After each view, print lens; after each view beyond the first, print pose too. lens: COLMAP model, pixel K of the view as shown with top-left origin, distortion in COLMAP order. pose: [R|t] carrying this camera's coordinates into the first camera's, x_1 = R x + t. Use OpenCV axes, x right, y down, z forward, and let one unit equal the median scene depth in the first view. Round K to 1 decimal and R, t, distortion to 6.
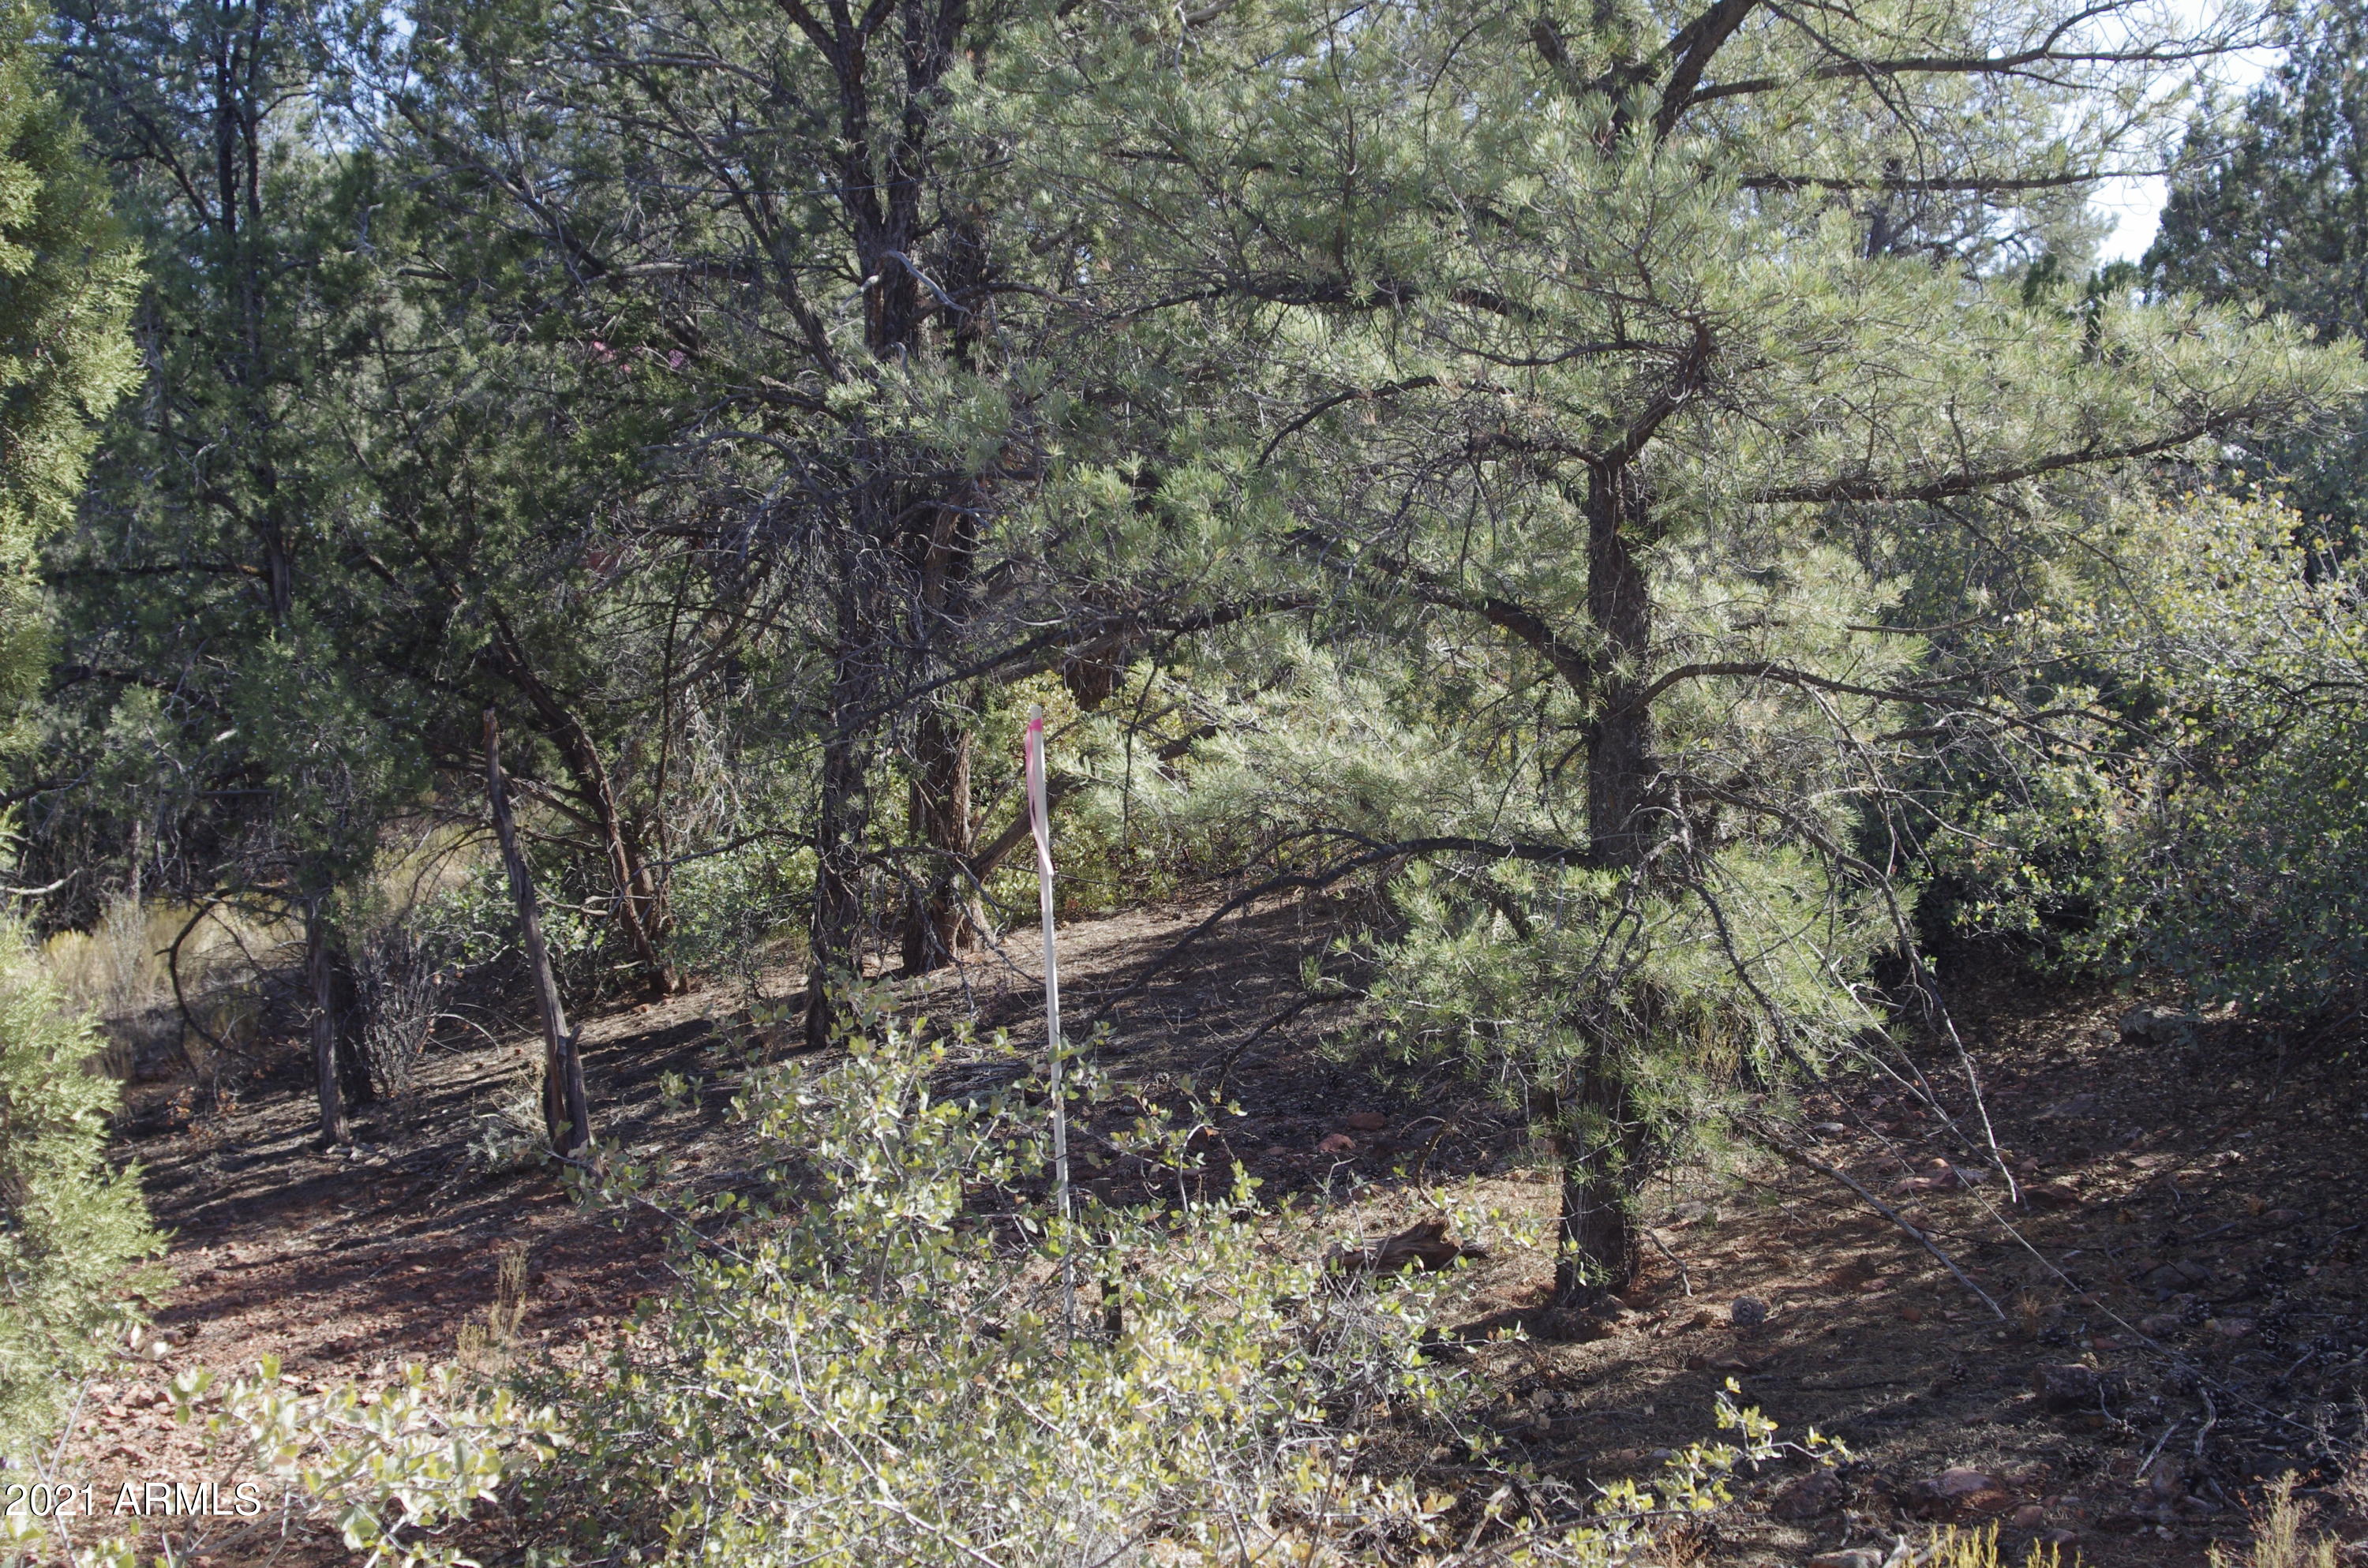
lens RADIAL K [[2857.7, 0, 1185.0], [0, 2857.7, 783.9], [0, 0, 1]] dist [-0.110692, 0.000000]
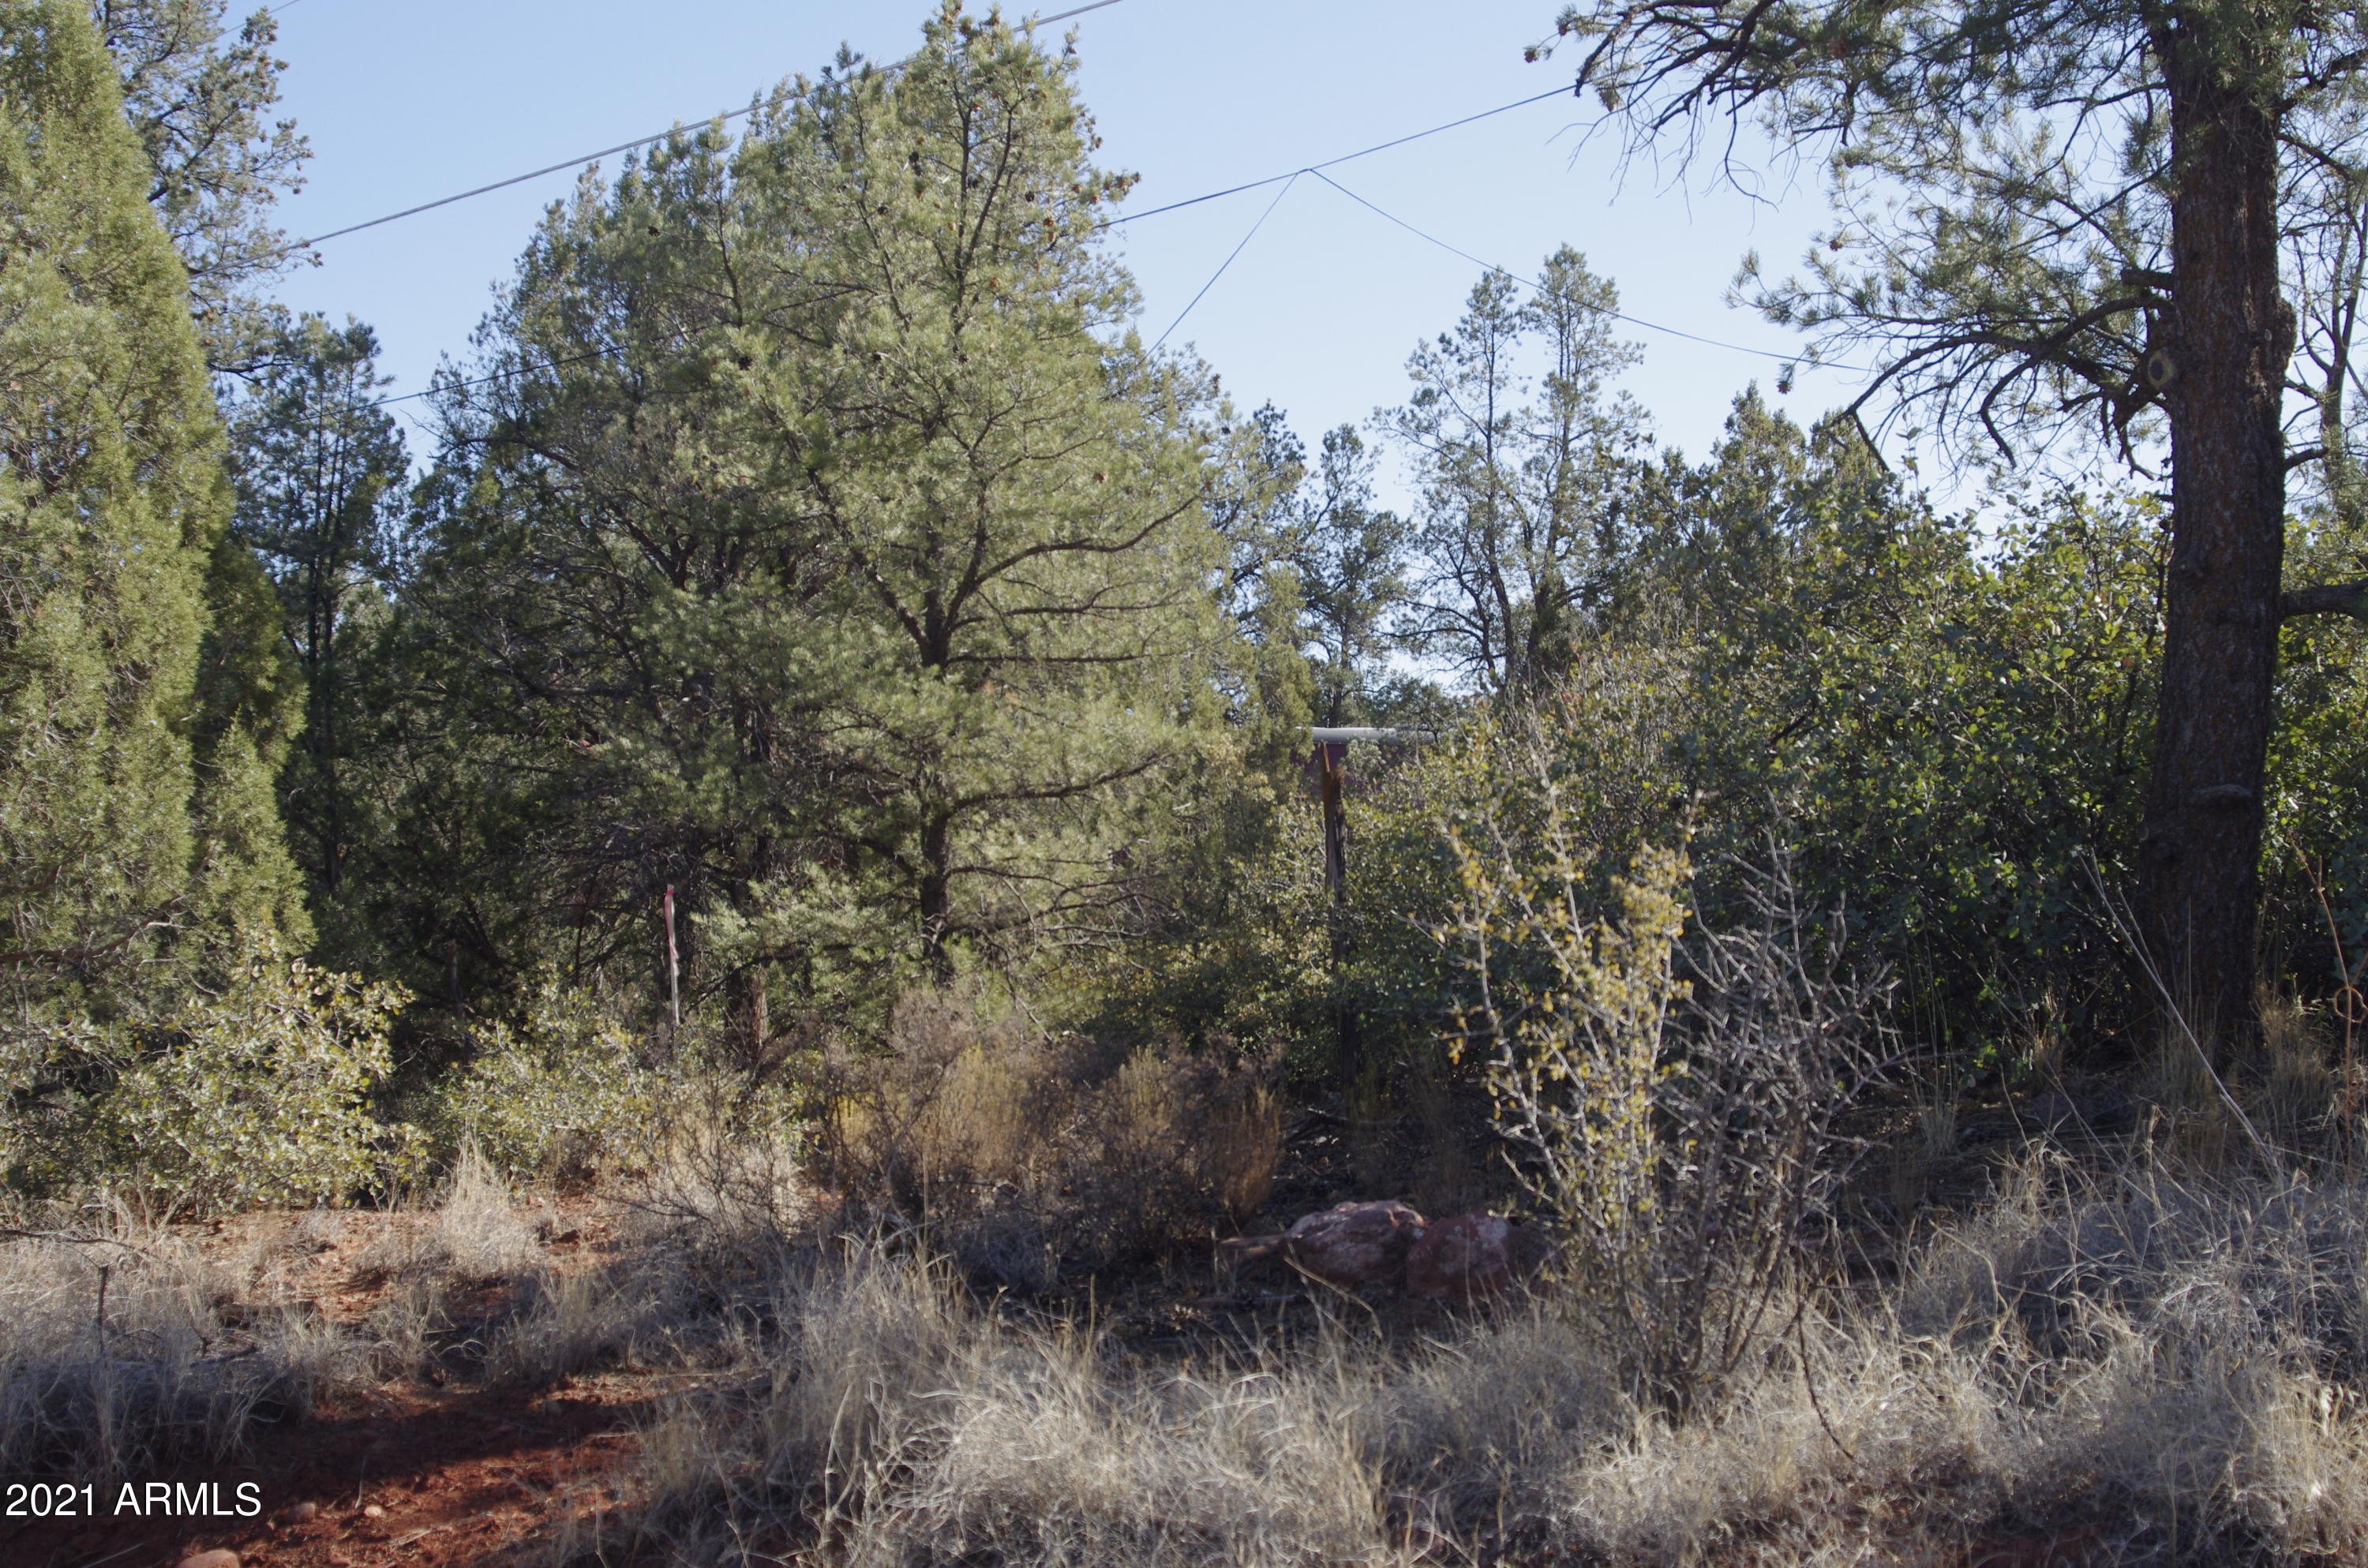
lens RADIAL K [[2857.7, 0, 1183.1], [0, 2857.7, 783.7], [0, 0, 1]] dist [-0.110692, 0.000000]
pose [[0.999854, 0.009858, -0.013976, 0.370615], [-0.011789, 0.989270, -0.145625, 0.209480], [0.012390, 0.145768, 0.989241, -1.198201]]
